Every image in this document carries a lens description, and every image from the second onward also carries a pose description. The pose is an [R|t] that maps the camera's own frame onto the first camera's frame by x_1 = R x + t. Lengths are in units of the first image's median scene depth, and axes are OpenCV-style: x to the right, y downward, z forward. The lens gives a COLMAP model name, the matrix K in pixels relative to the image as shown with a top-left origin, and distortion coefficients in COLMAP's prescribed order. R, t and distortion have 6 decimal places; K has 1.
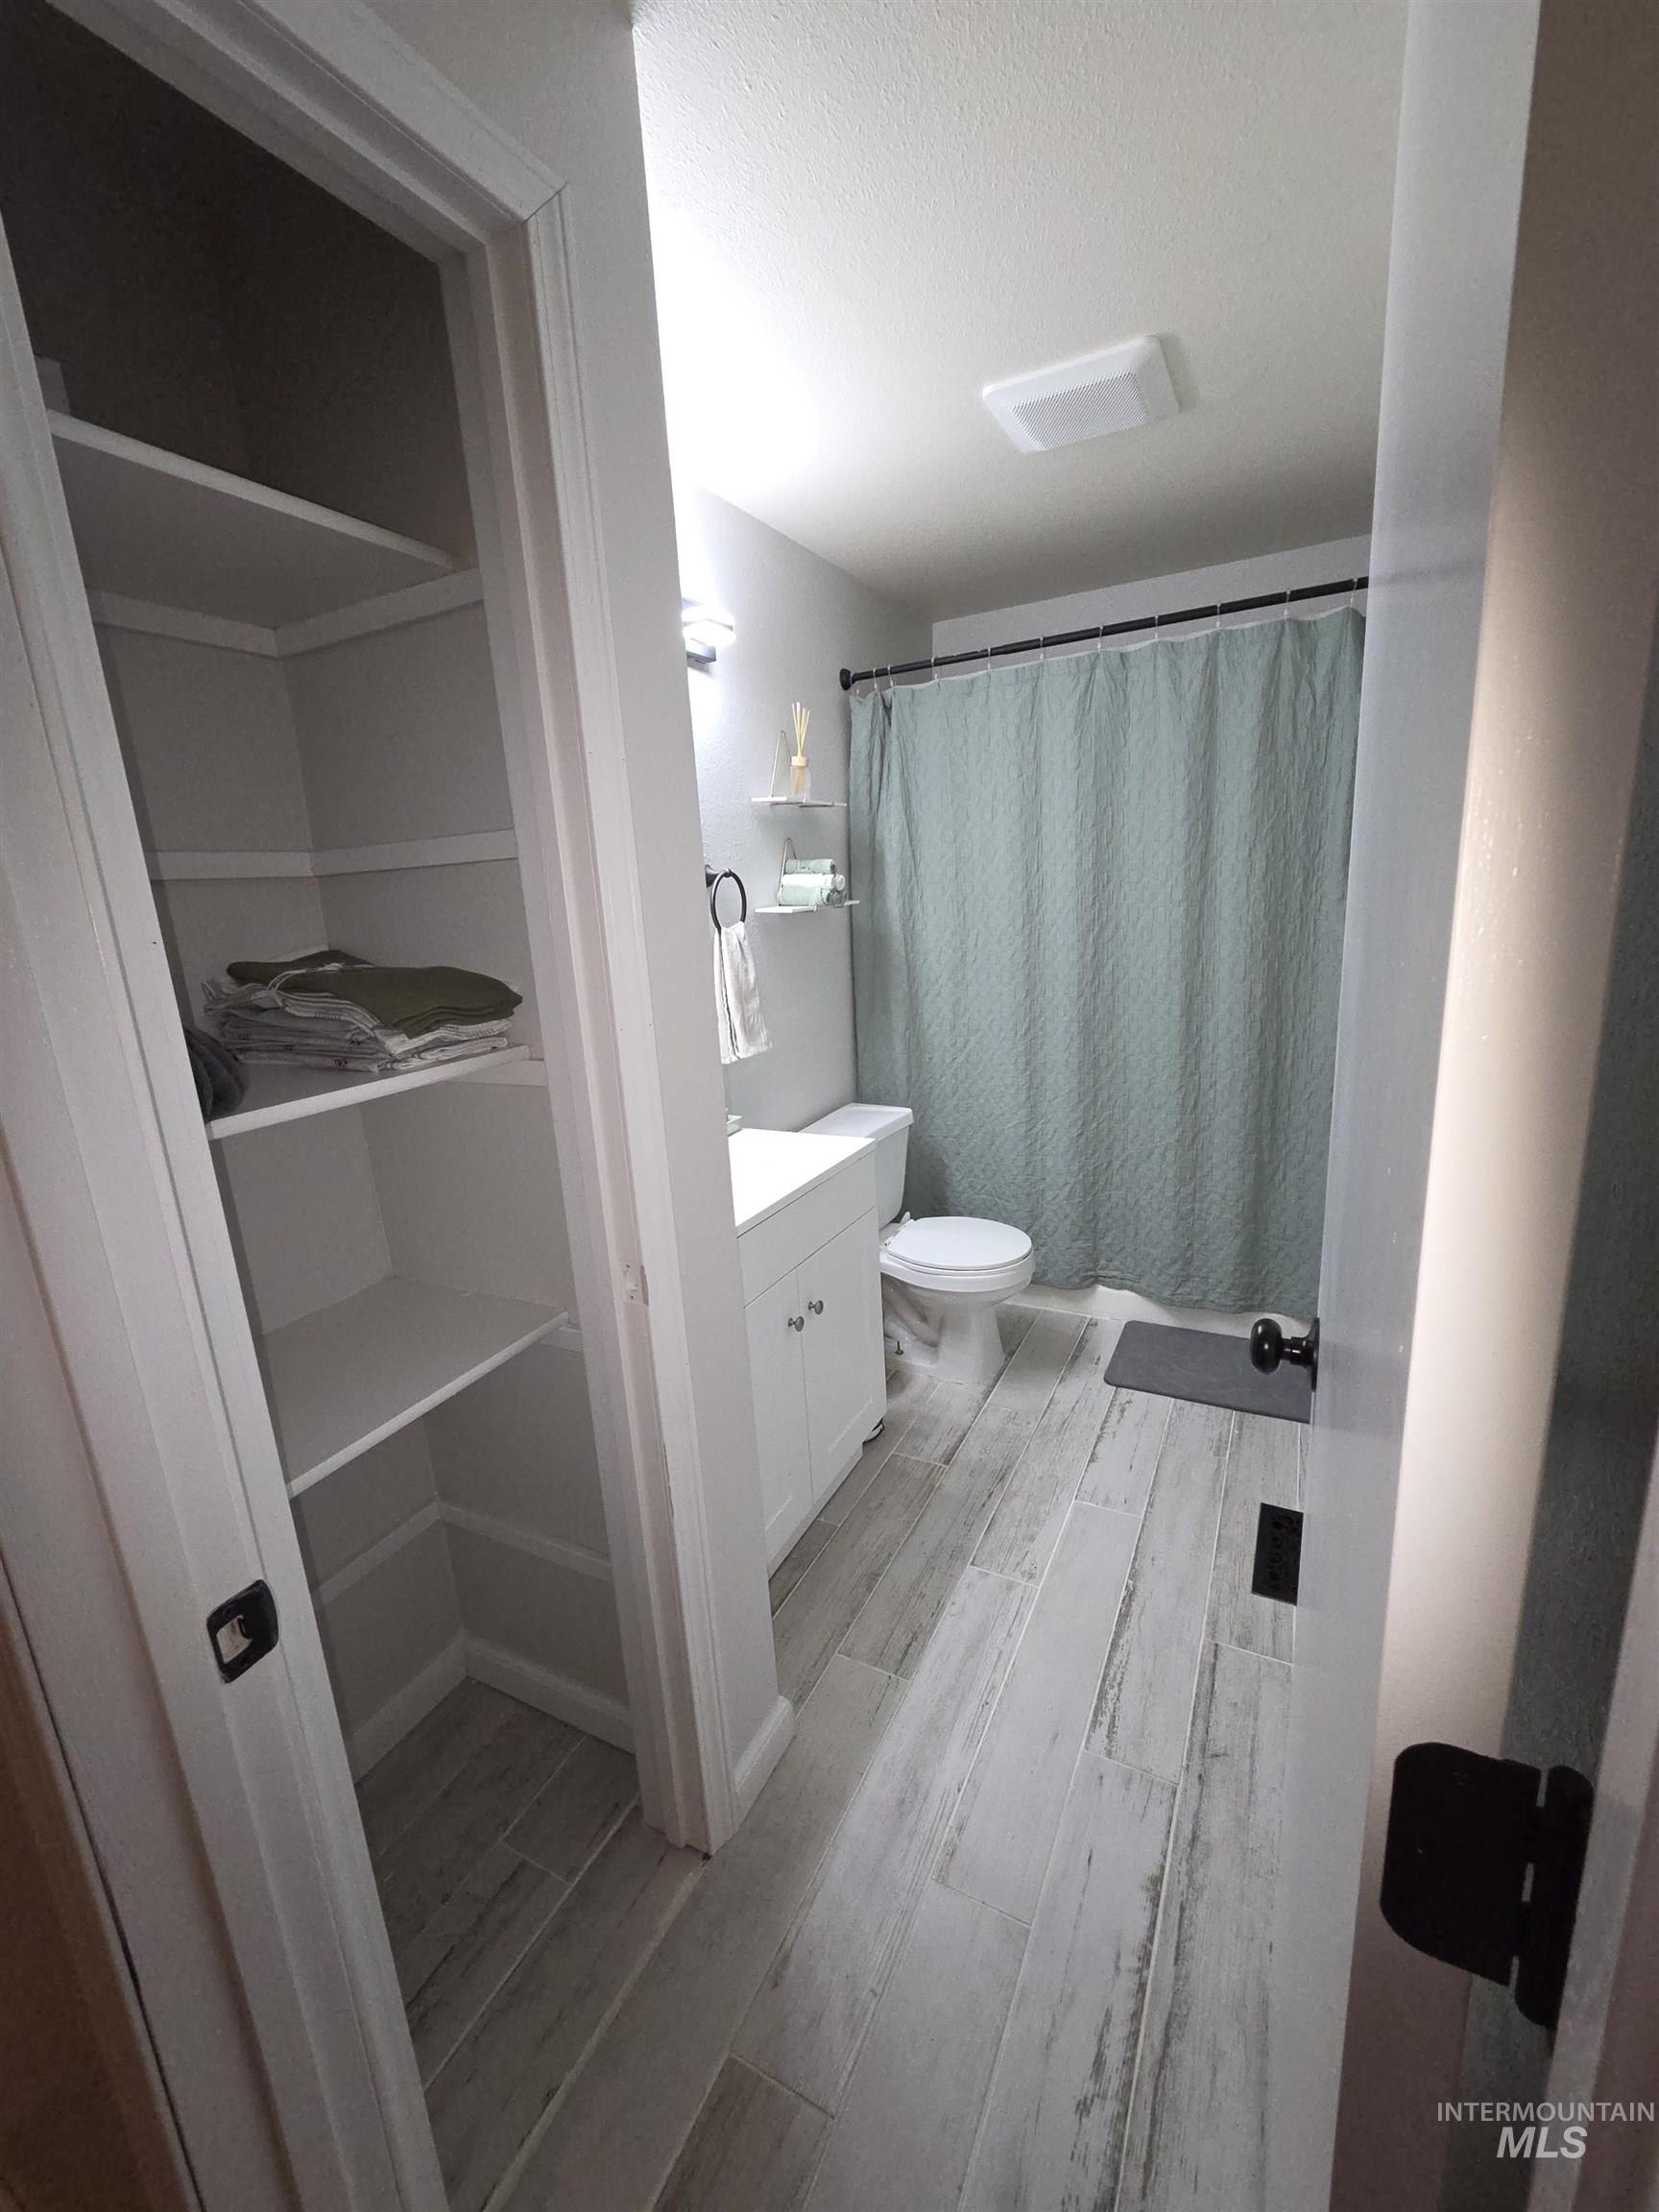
lens RADIAL K [[899.8, 0, 817.2], [0, 899.8, 1099.7], [0, 0, 1]] dist [0.001197, -0.008822]
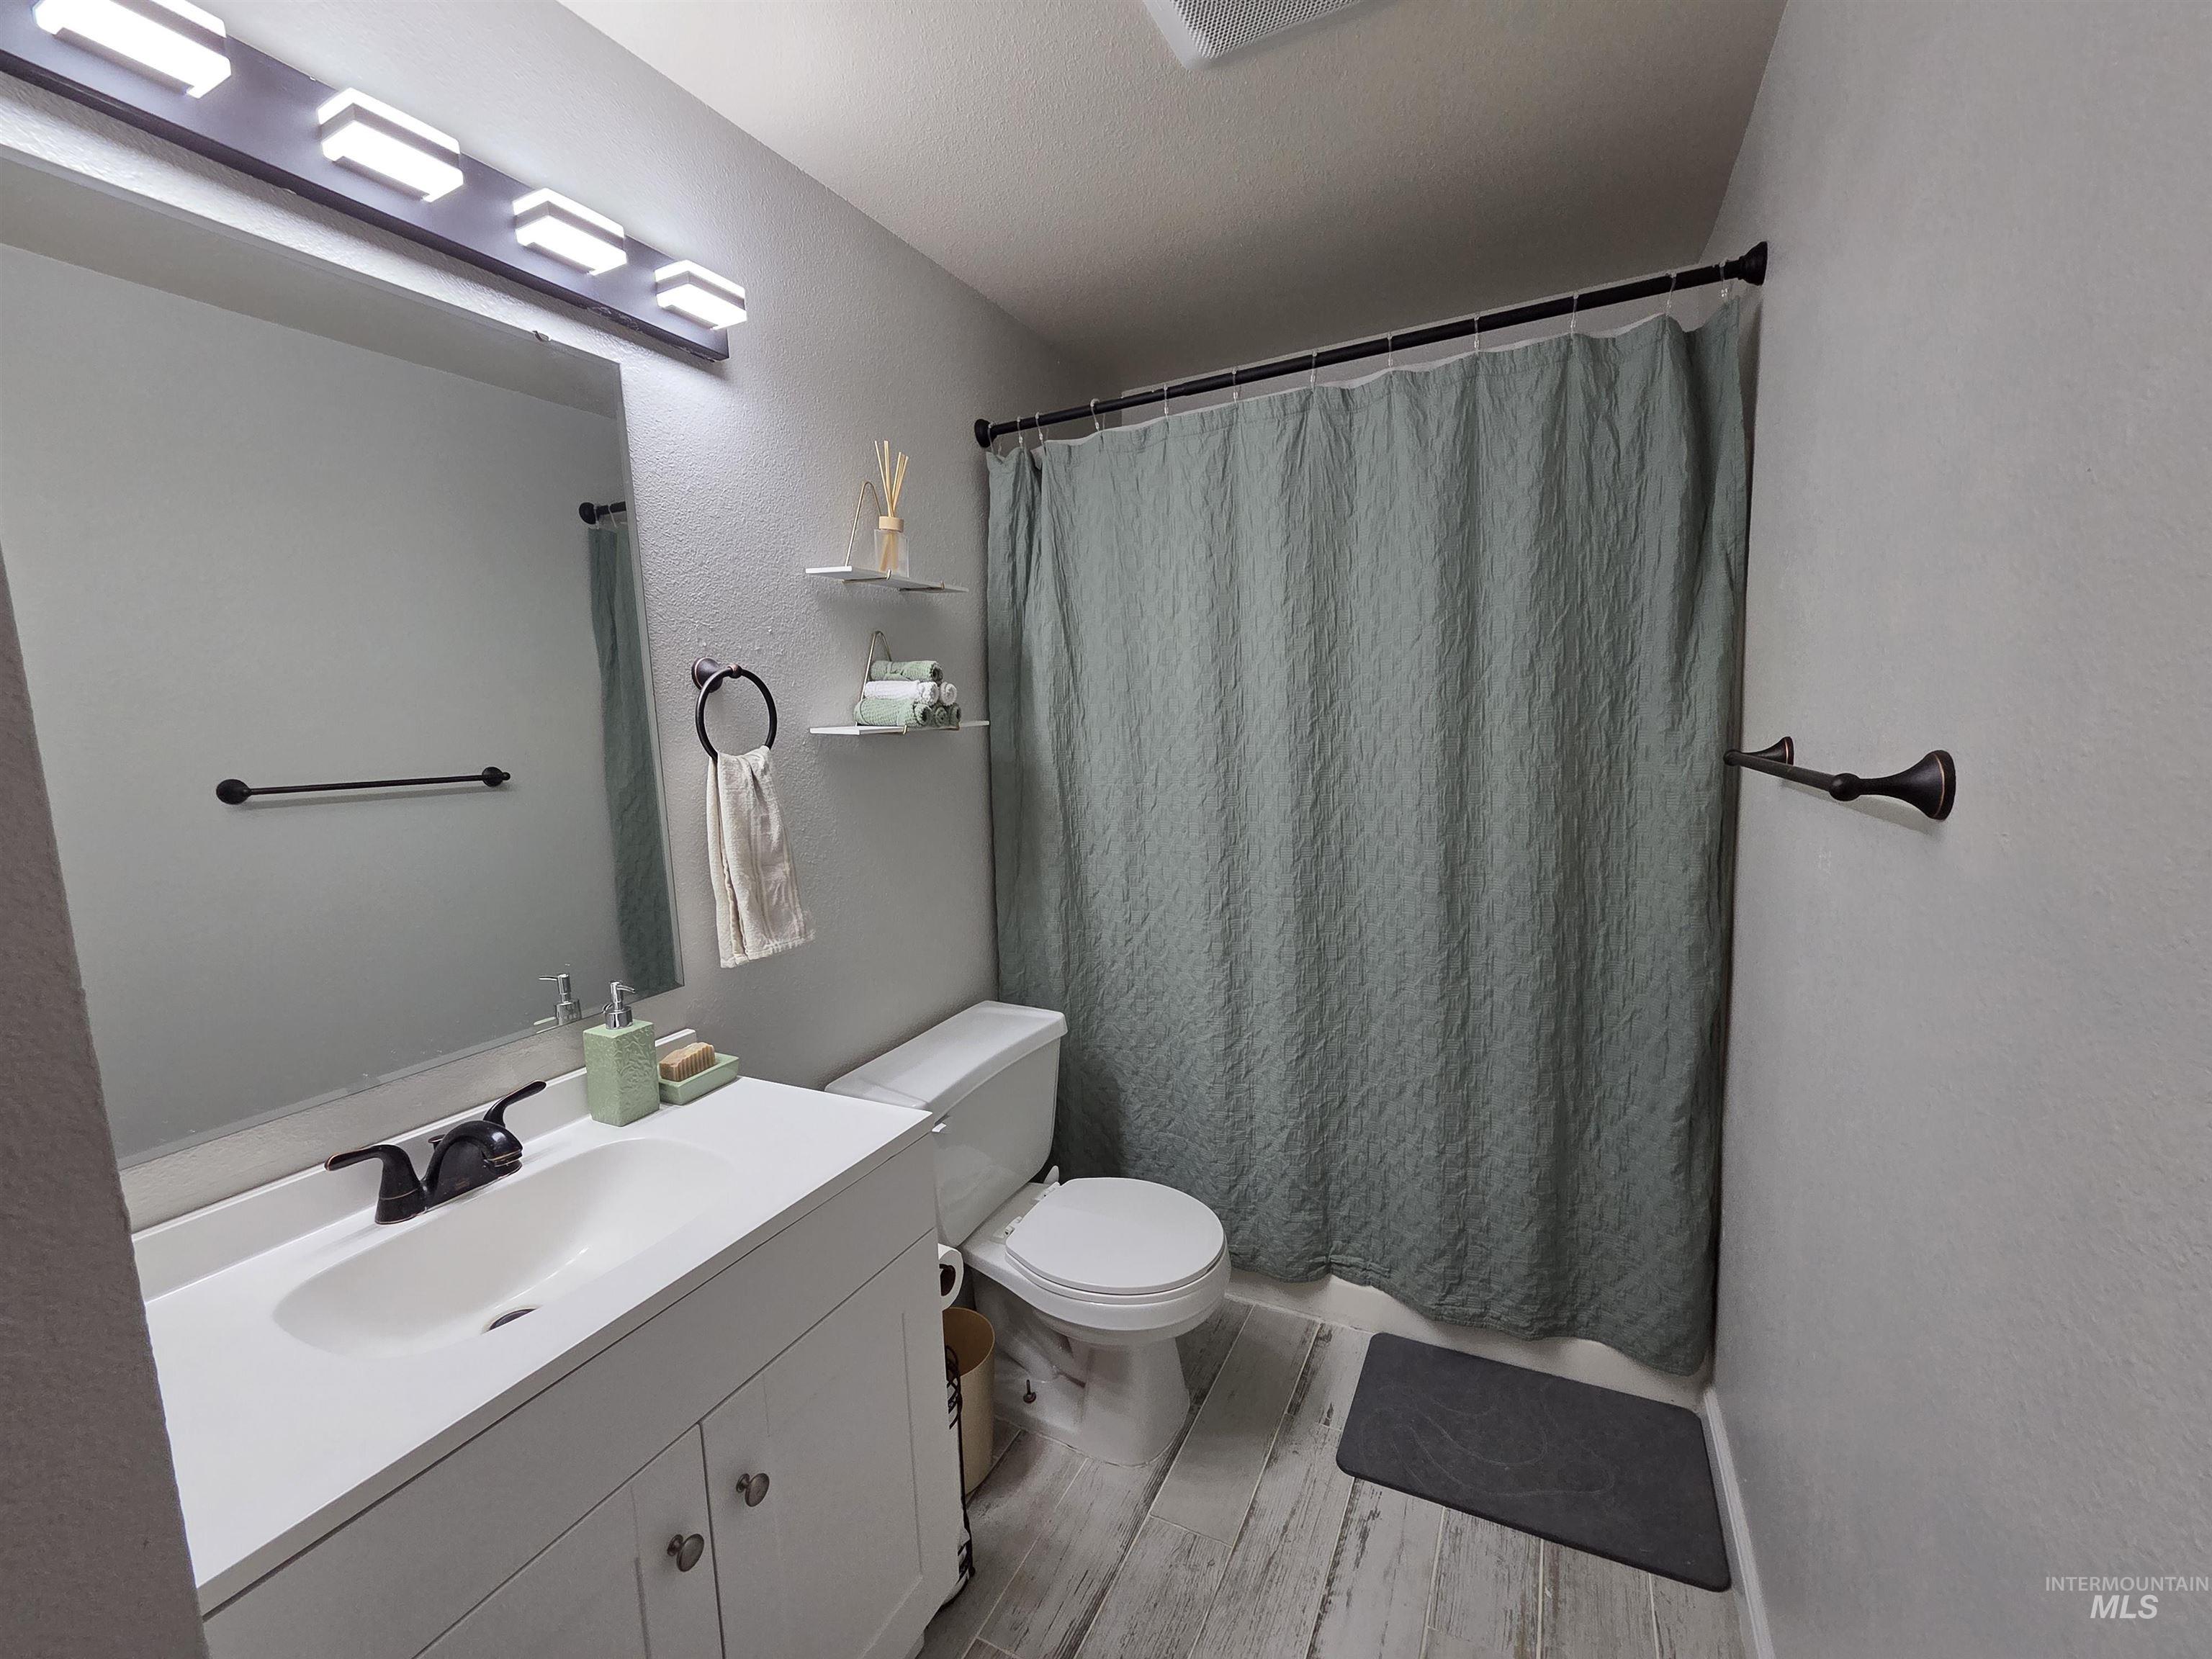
lens RADIAL K [[899.8, 0, 1098.7], [0, 899.8, 825.2], [0, 0, 1]] dist [0.001197, -0.008822]
pose [[0.999543, 0.016785, 0.025157, 0.124917], [-0.013784, 0.993266, -0.115034, -0.062116], [-0.026918, 0.114634, 0.993043, 0.315673]]
